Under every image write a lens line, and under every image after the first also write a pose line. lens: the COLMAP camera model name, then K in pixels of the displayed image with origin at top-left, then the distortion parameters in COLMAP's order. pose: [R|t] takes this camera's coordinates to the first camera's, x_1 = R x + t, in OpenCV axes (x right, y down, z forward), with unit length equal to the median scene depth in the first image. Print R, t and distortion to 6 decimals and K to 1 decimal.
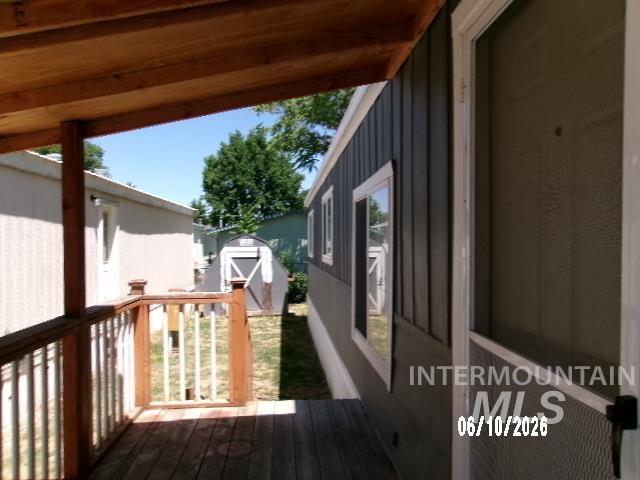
lens RADIAL K [[500.1, 0, 321.4], [0, 500.1, 242.1], [0, 0, 1]] dist [-0.033712, 0.052145]
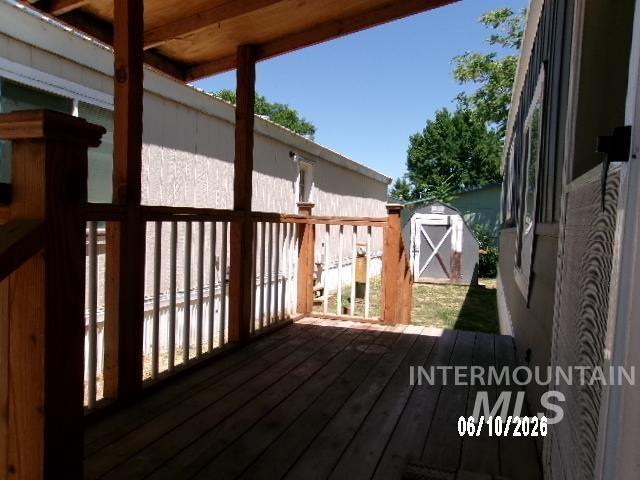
lens RADIAL K [[500.1, 0, 322.8], [0, 500.1, 242.2], [0, 0, 1]] dist [-0.033712, 0.052145]
pose [[0.920432, 0.058112, -0.386560, 0.027857], [-0.043850, 0.997996, 0.045619, 0.030063], [0.388436, -0.025038, 0.921135, -0.005661]]
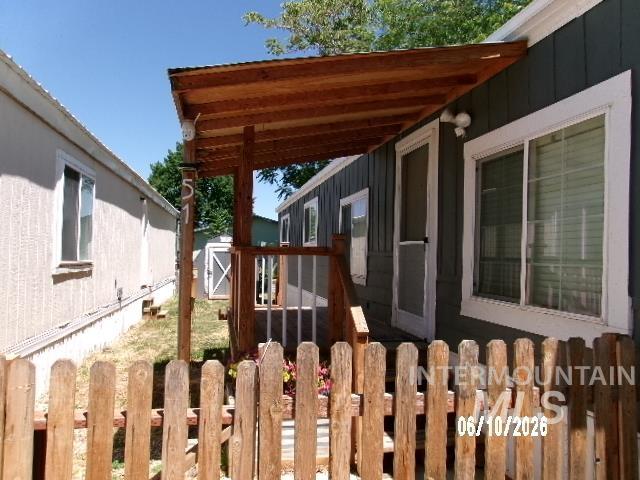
lens RADIAL K [[500.1, 0, 317.0], [0, 500.1, 238.5], [0, 0, 1]] dist [-0.033712, 0.052145]
pose [[0.992533, 0.026799, 0.118992, -0.073847], [-0.023304, 0.999258, -0.030665, 0.030532], [-0.119725, 0.027663, 0.992422, -0.257140]]
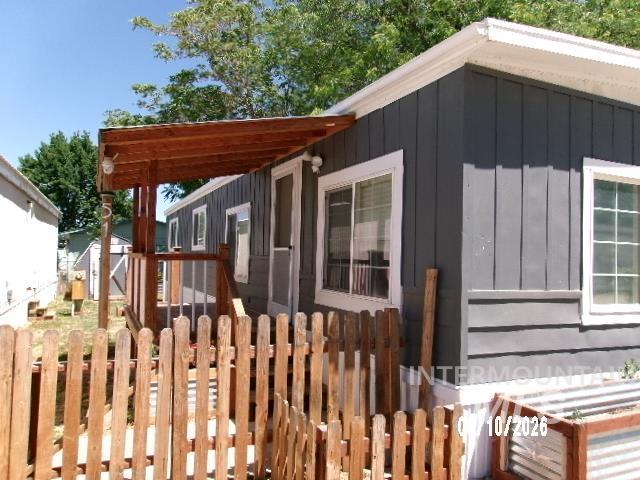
lens RADIAL K [[500.1, 0, 318.6], [0, 500.1, 234.9], [0, 0, 1]] dist [-0.033712, 0.052145]
pose [[0.940293, 0.032284, 0.338833, -0.088415], [-0.019655, 0.998981, -0.040638, 0.025930], [-0.339799, 0.031552, 0.939969, -0.352911]]
